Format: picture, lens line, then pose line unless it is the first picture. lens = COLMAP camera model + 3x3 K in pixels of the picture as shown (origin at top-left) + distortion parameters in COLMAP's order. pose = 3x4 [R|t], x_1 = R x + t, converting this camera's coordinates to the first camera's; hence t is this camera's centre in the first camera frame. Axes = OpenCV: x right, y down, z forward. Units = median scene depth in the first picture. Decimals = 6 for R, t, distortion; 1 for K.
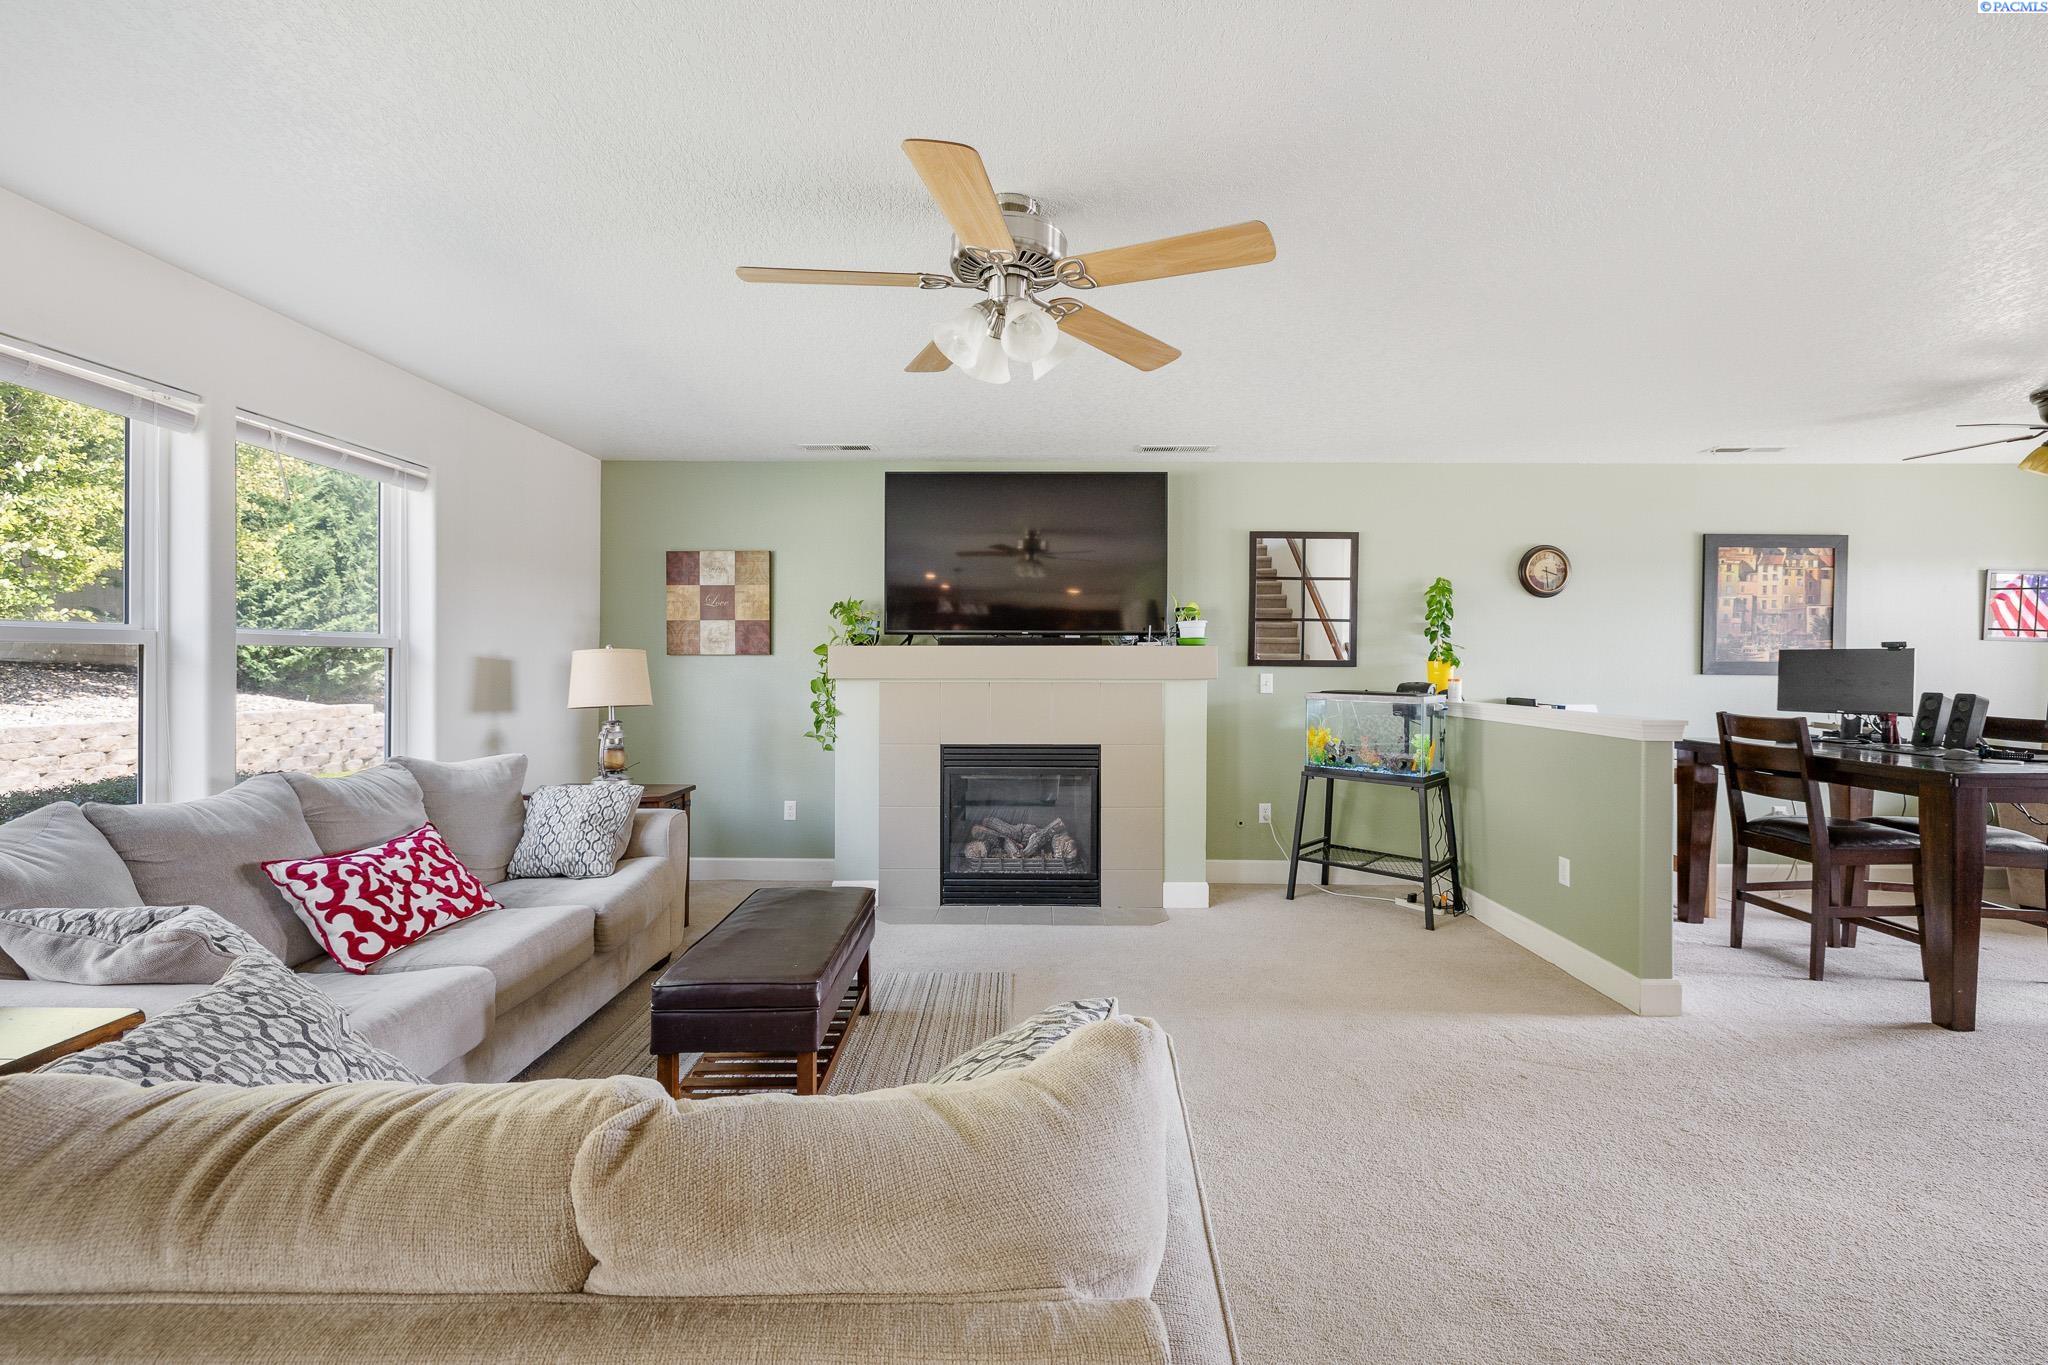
lens RADIAL K [[878.7, 0, 1034.6], [0, 878.7, 663.3], [0, 0, 1]] dist [0.002967, 0.001034]
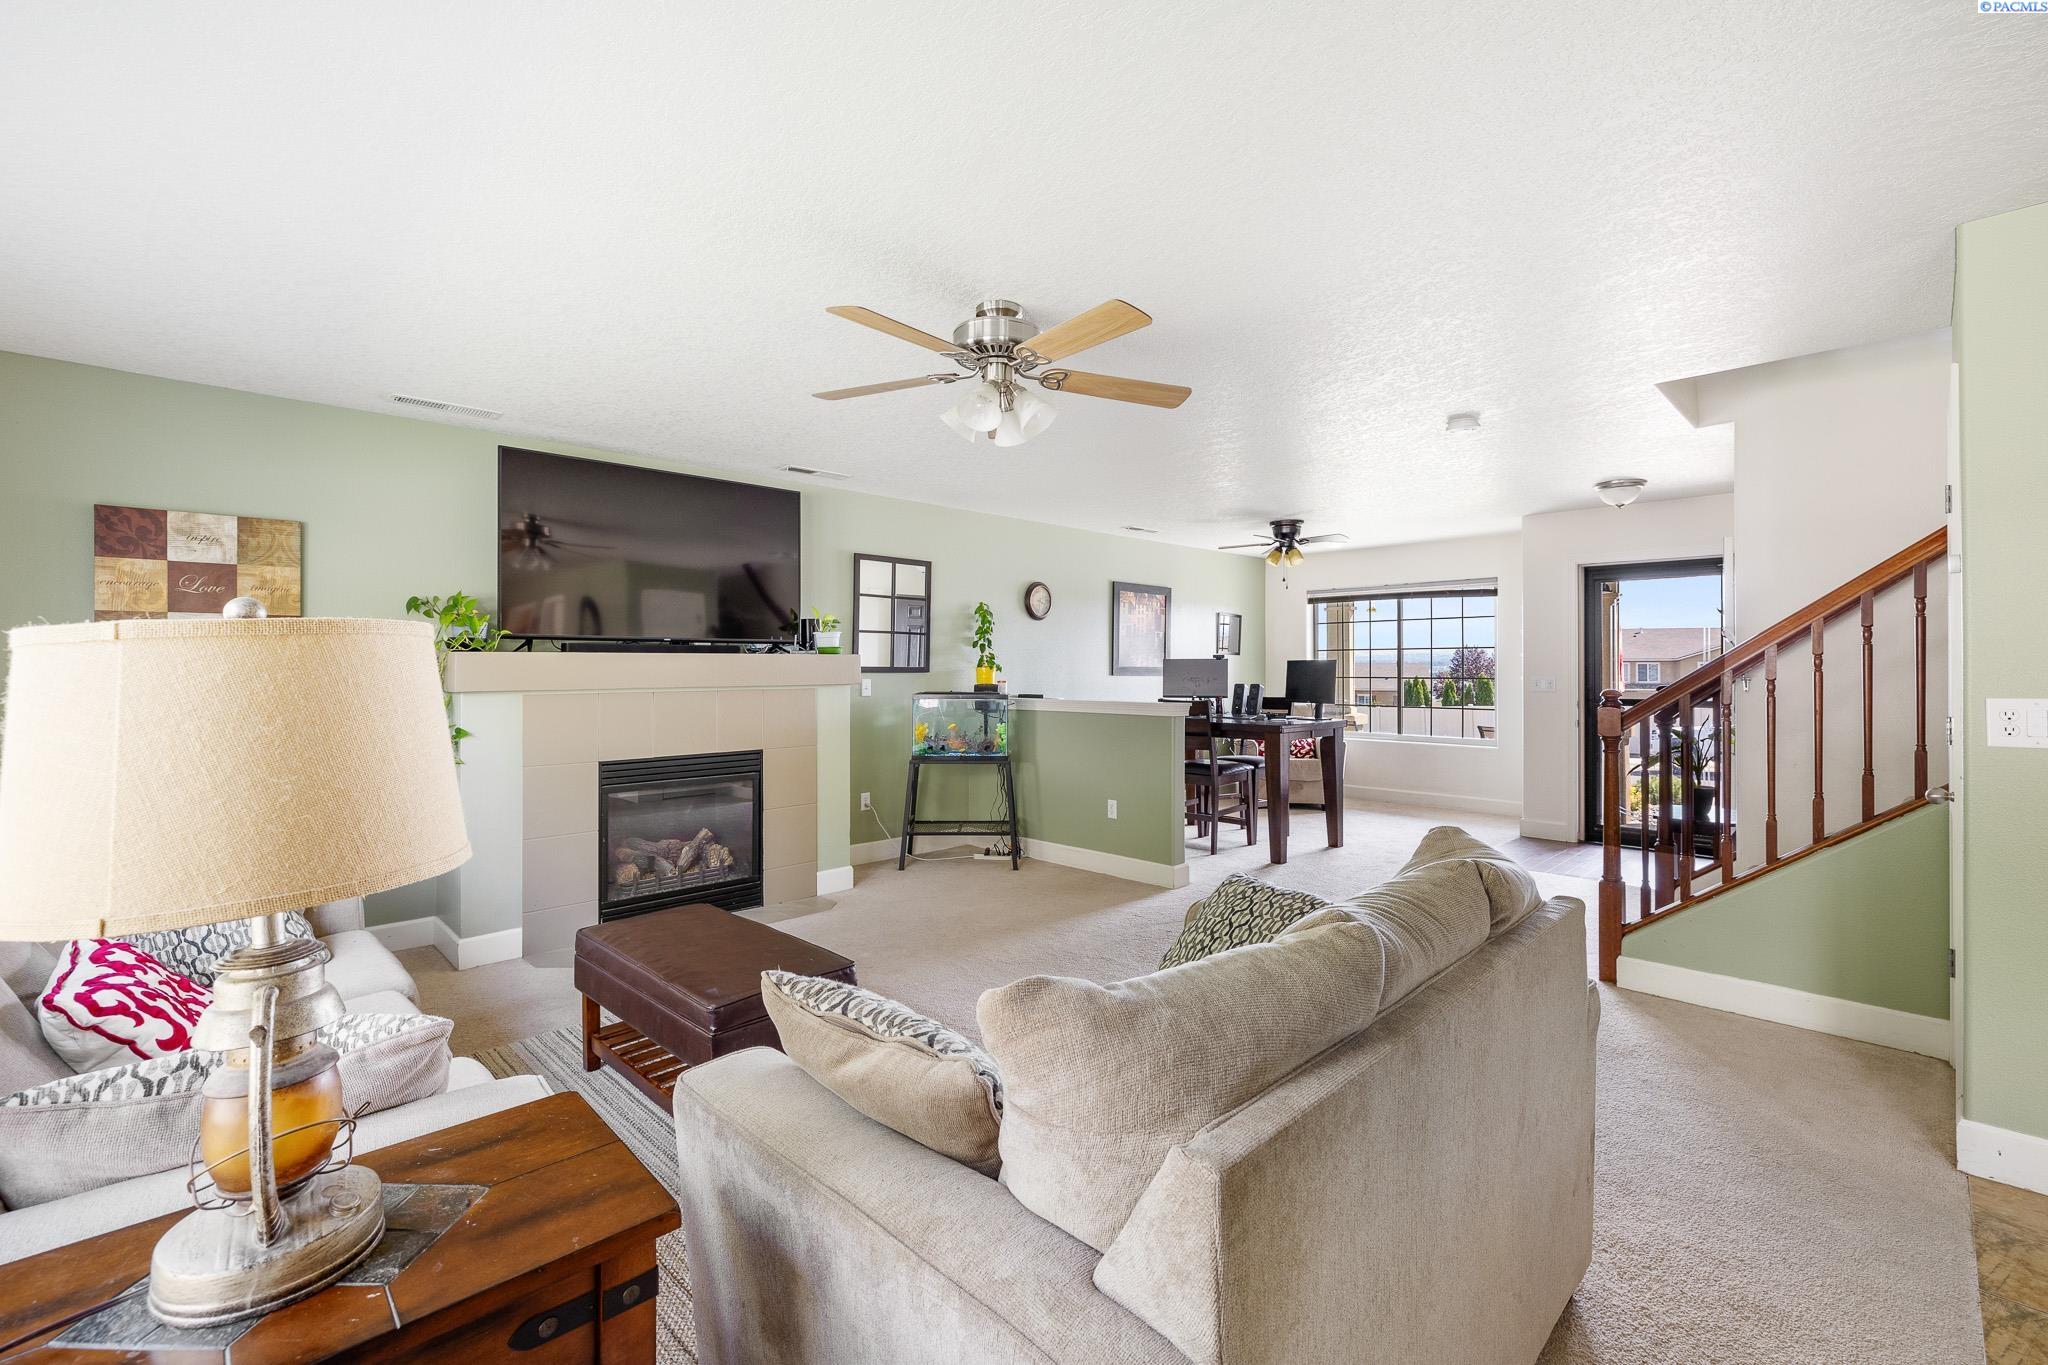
lens RADIAL K [[878.7, 0, 1055.1], [0, 878.7, 673.7], [0, 0, 1]] dist [0.002967, 0.001034]
pose [[0.700019, -0.009487, 0.714061, -0.408514], [0.005963, 0.999955, 0.007439, -0.002041], [-0.714099, -0.000949, 0.700044, 0.028954]]
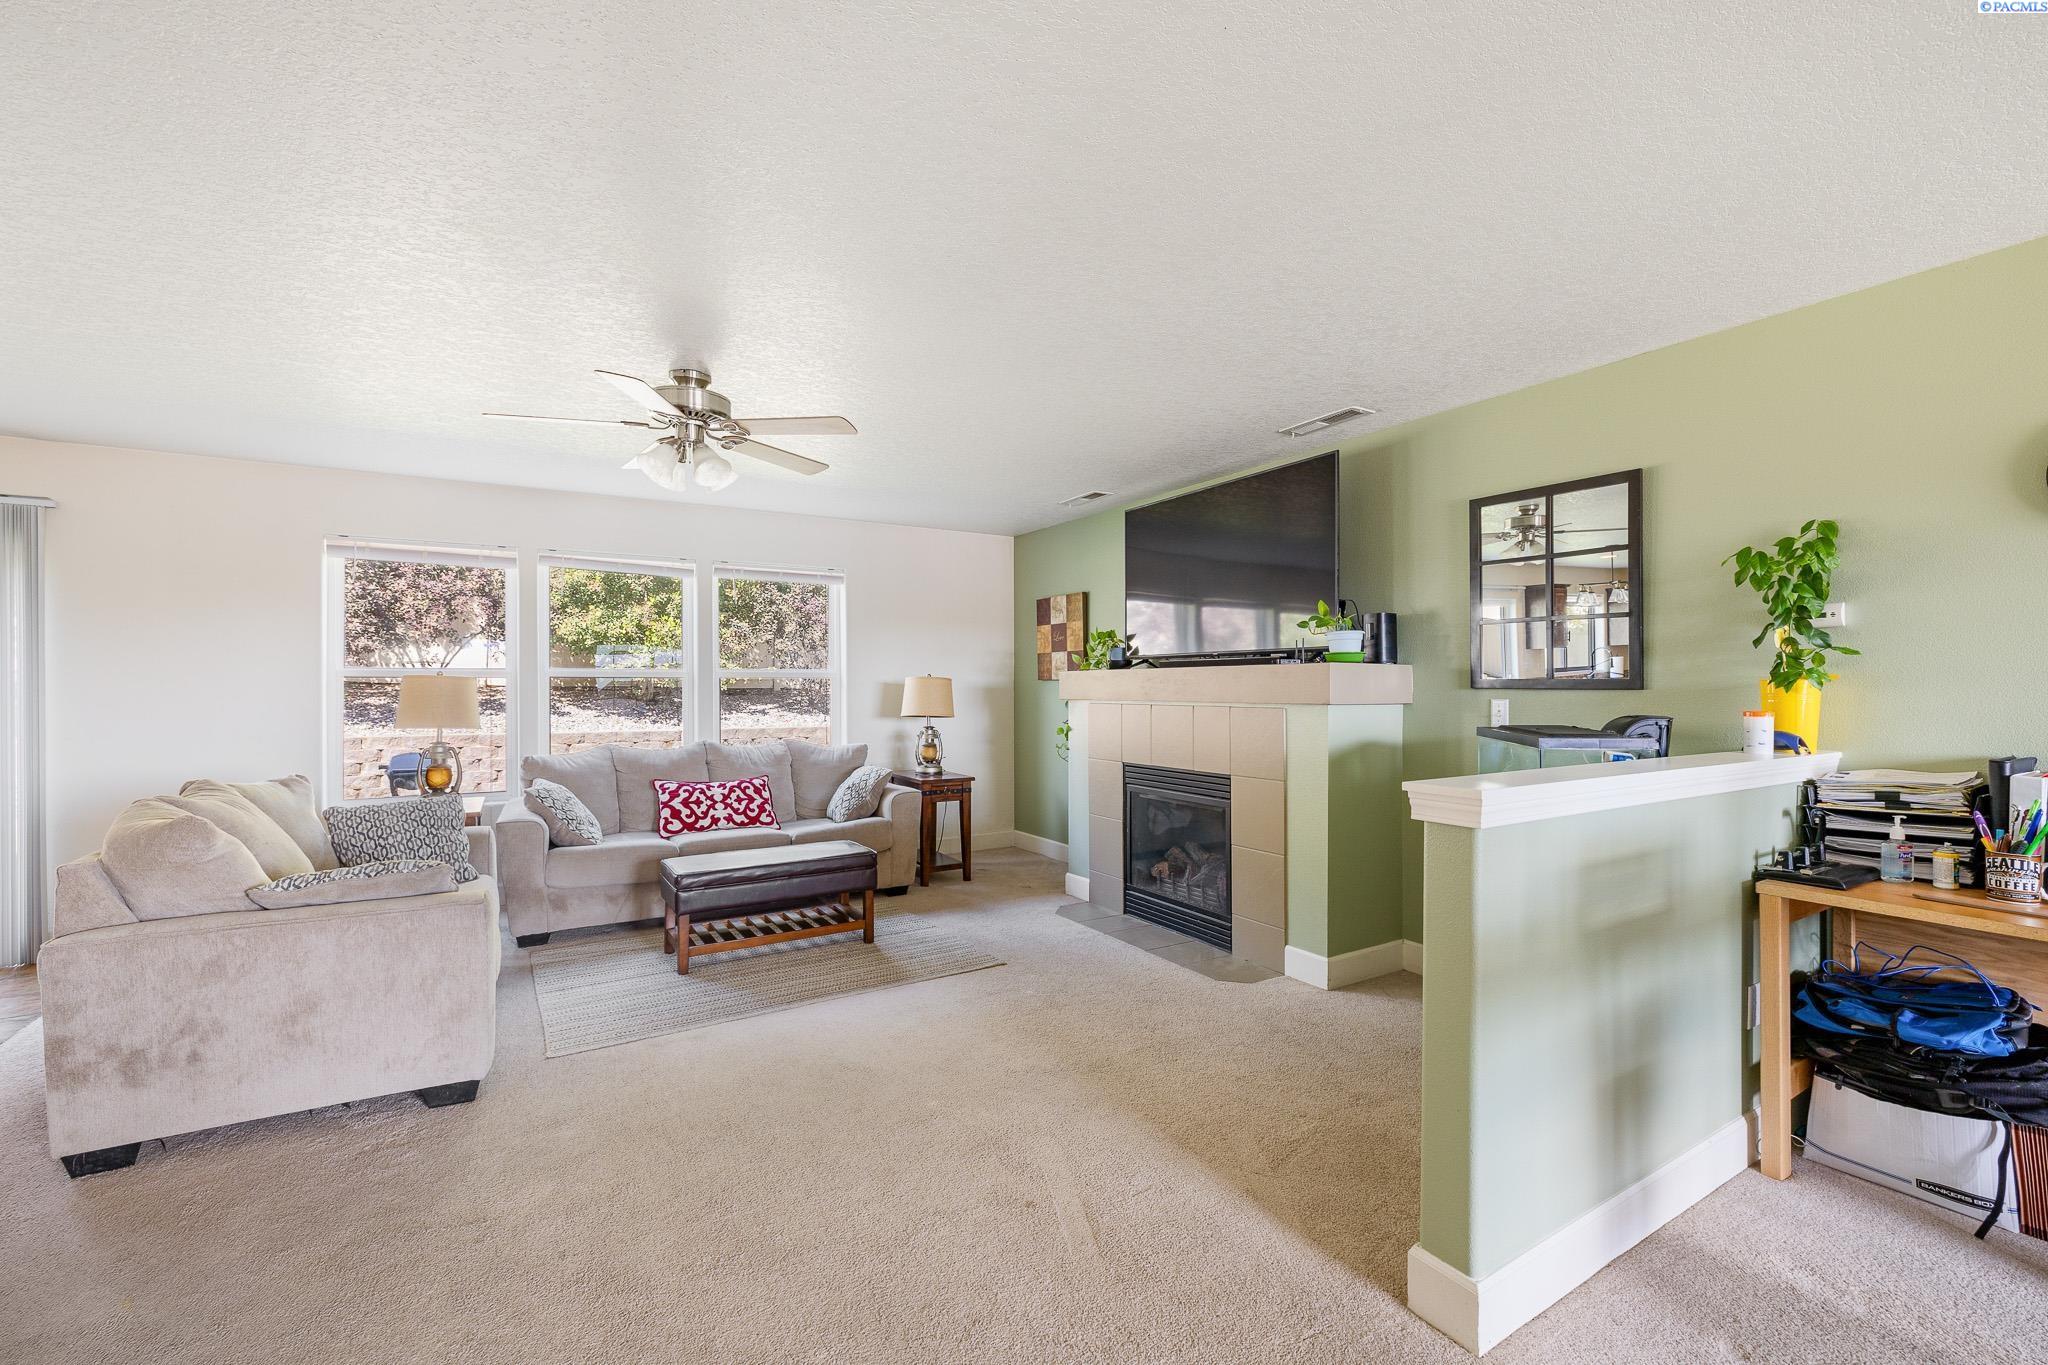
lens RADIAL K [[878.7, 0, 1038.6], [0, 878.7, 682.3], [0, 0, 1]] dist [0.002967, 0.001034]
pose [[0.515853, -0.007601, -0.856644, 0.724812], [0.000344, 0.999962, -0.008665, 0.005182], [0.856677, 0.004175, 0.515836, 0.352279]]
